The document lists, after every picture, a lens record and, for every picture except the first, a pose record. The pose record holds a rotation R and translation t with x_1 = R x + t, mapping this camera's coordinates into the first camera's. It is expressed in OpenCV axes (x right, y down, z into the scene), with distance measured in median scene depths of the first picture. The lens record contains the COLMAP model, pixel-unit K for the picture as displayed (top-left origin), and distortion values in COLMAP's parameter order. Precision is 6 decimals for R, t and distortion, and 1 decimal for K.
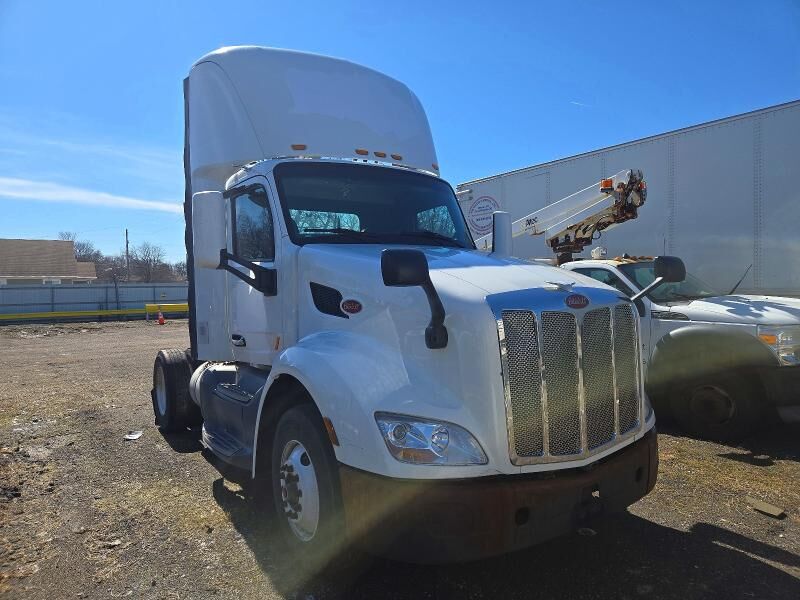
lens RADIAL K [[543.2, 0, 400.6], [0, 543.2, 298.4], [0, 0, 1]] dist [0.000982, -0.001798]
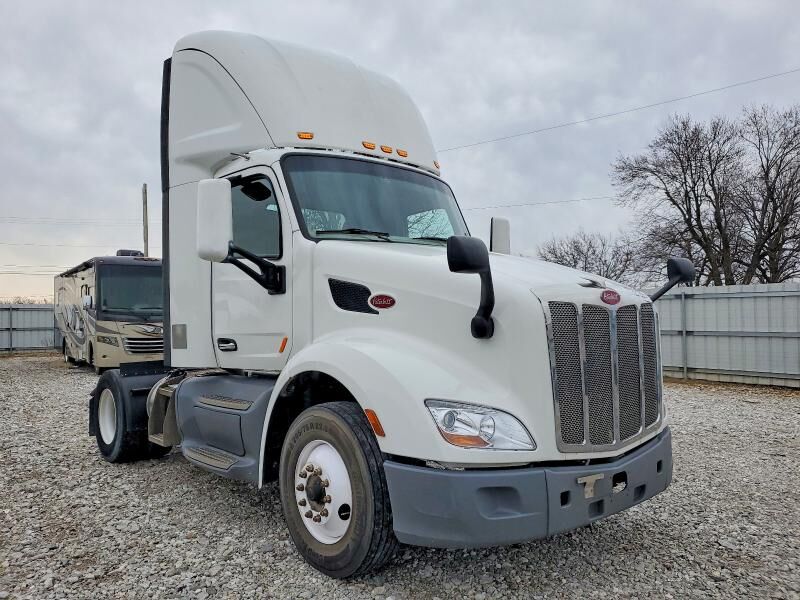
lens RADIAL K [[643.0, 0, 405.7], [0, 643.0, 306.0], [0, 0, 1]] dist [-0.011606, -0.011306]
pose [[0.991504, 0.014560, 0.129261, -0.194038], [-0.010897, 0.999520, -0.028999, 0.055299], [-0.129621, 0.027344, 0.991187, -0.150079]]
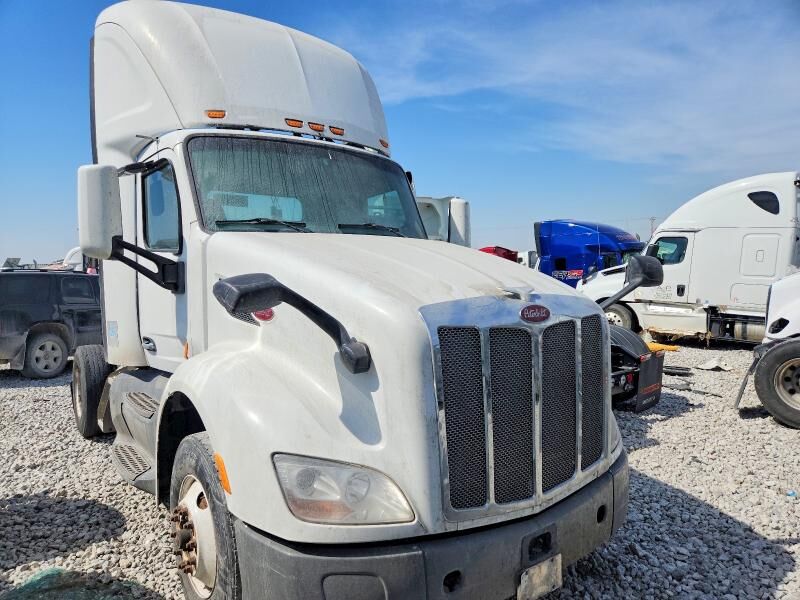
lens RADIAL K [[543.2, 0, 404.6], [0, 543.2, 305.1], [0, 0, 1]] dist [0.000982, -0.001798]
pose [[0.998635, 0.011314, 0.050984, 0.079265], [-0.013450, 0.999037, 0.041754, -0.032621], [-0.050462, -0.042383, 0.997826, 0.175956]]
